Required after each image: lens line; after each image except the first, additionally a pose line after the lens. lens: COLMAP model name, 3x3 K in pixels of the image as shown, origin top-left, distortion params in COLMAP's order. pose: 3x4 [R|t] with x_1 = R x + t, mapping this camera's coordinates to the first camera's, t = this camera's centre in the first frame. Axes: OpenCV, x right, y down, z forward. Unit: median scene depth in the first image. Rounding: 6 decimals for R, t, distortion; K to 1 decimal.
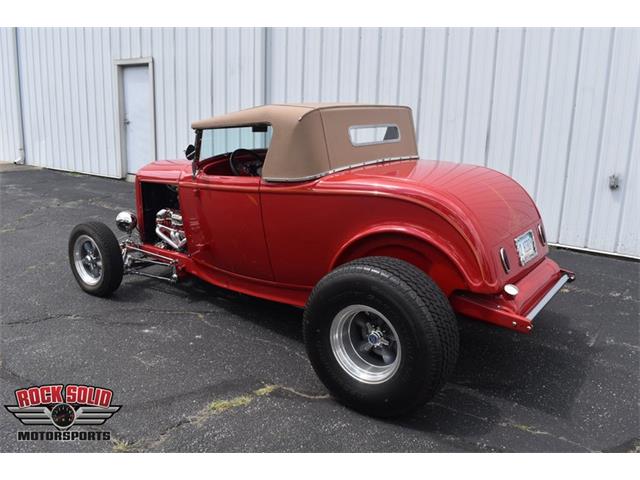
lens RADIAL K [[552.5, 0, 320.0], [0, 552.5, 240.0], [0, 0, 1]] dist [-0.084574, -0.000365]
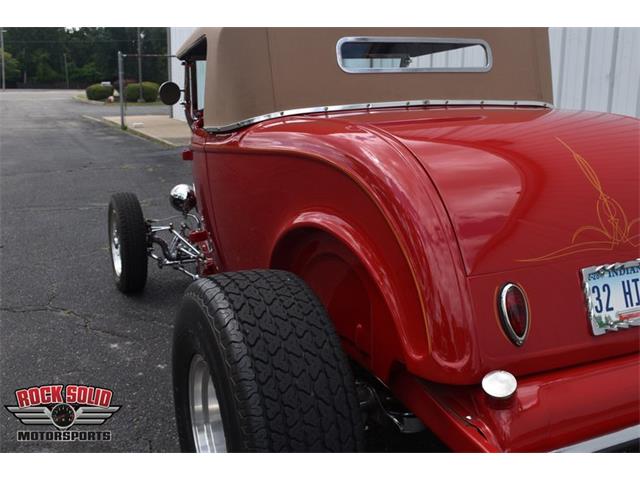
lens RADIAL K [[700.4, 0, 320.0], [0, 700.4, 240.0], [0, 0, 1]] dist [-0.069712, 0.004618]
pose [[0.865152, 0.093267, -0.492761, 0.361694], [-0.101534, 0.994782, 0.010021, -0.007398], [0.491124, 0.041362, 0.870107, 0.349192]]
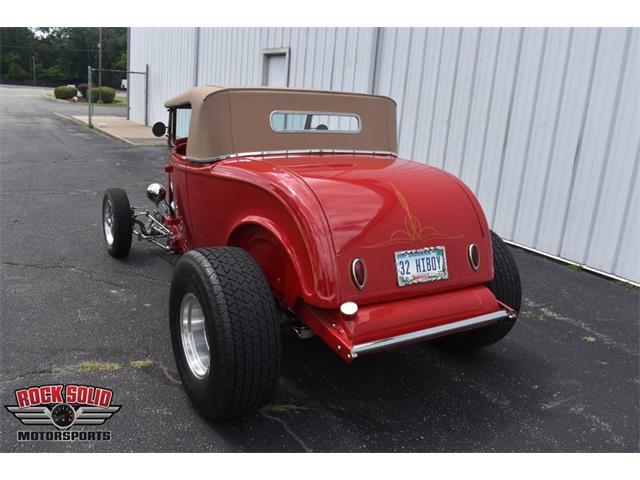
lens RADIAL K [[552.5, 0, 320.0], [0, 552.5, 240.0], [0, 0, 1]] dist [-0.084574, -0.000365]
pose [[0.922870, 0.141348, -0.358235, 0.447894], [-0.140902, 0.989642, 0.027493, -0.022465], [0.358411, 0.025104, 0.933226, 0.141310]]
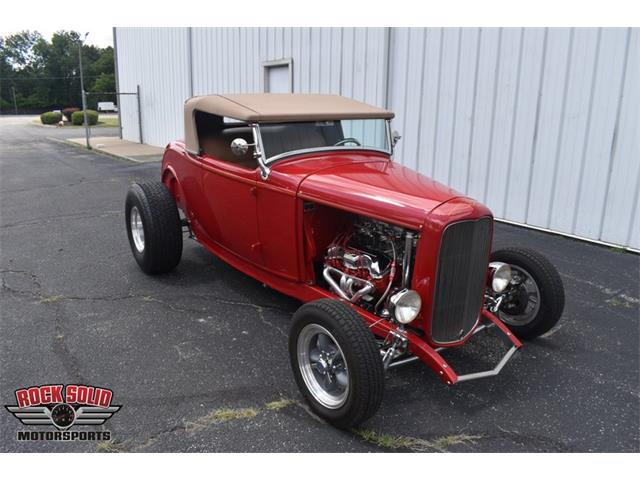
lens RADIAL K [[498.1, 0, 320.0], [0, 498.1, 240.0], [0, 0, 1]] dist [-0.094433, 0.007248]
pose [[0.951720, 0.068080, -0.299323, 0.164840], [-0.060608, 0.997576, 0.034189, -0.029099], [0.300925, -0.014397, 0.953539, 0.195893]]
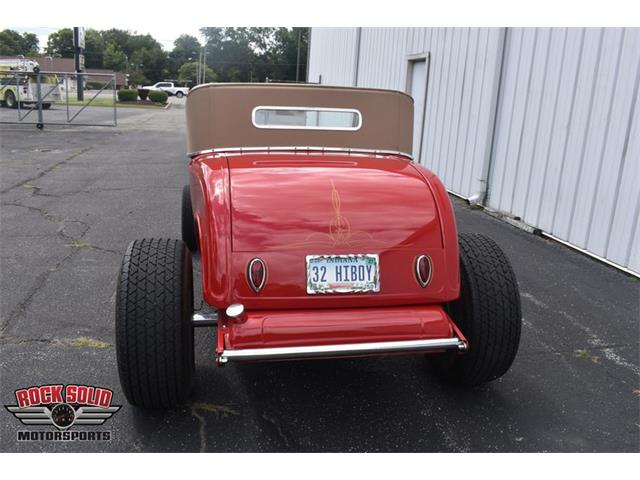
lens RADIAL K [[552.5, 0, 320.0], [0, 552.5, 240.0], [0, 0, 1]] dist [-0.084574, -0.000365]
pose [[0.731311, 0.190937, -0.654773, 0.703273], [-0.195756, 0.978384, 0.066666, -0.063046], [0.653349, 0.079422, 0.752880, 0.355483]]
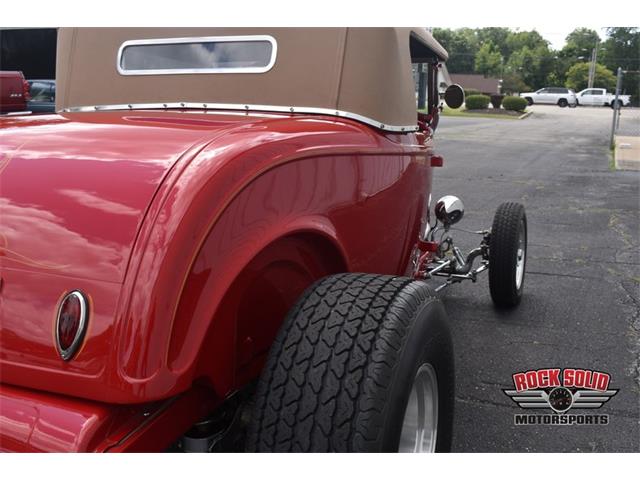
lens RADIAL K [[700.4, 0, 320.0], [0, 700.4, 240.0], [0, 0, 1]] dist [-0.069712, 0.004618]
pose [[0.231660, 0.186266, -0.954798, 0.760114], [-0.240798, 0.961933, 0.129234, -0.134624], [0.942523, 0.199975, 0.267694, 0.940870]]
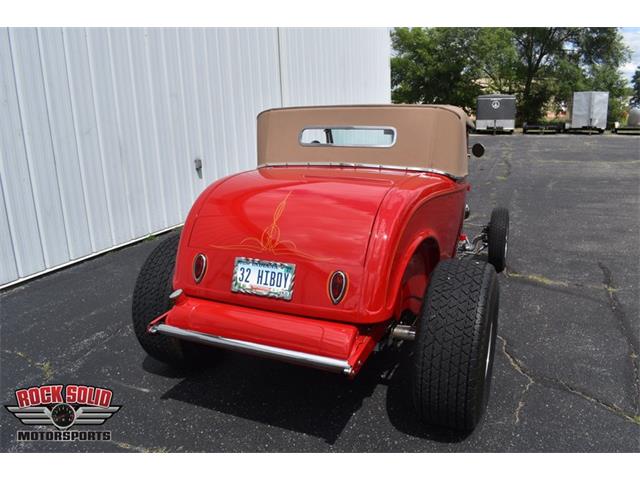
lens RADIAL K [[506.4, 0, 320.0], [0, 506.4, 240.0], [0, 0, 1]] dist [-0.071403, -0.000543]
pose [[0.215786, 0.223604, -0.950493, 0.913643], [-0.232478, 0.957200, 0.172403, -0.156306], [0.948362, 0.183767, 0.258533, 0.744033]]
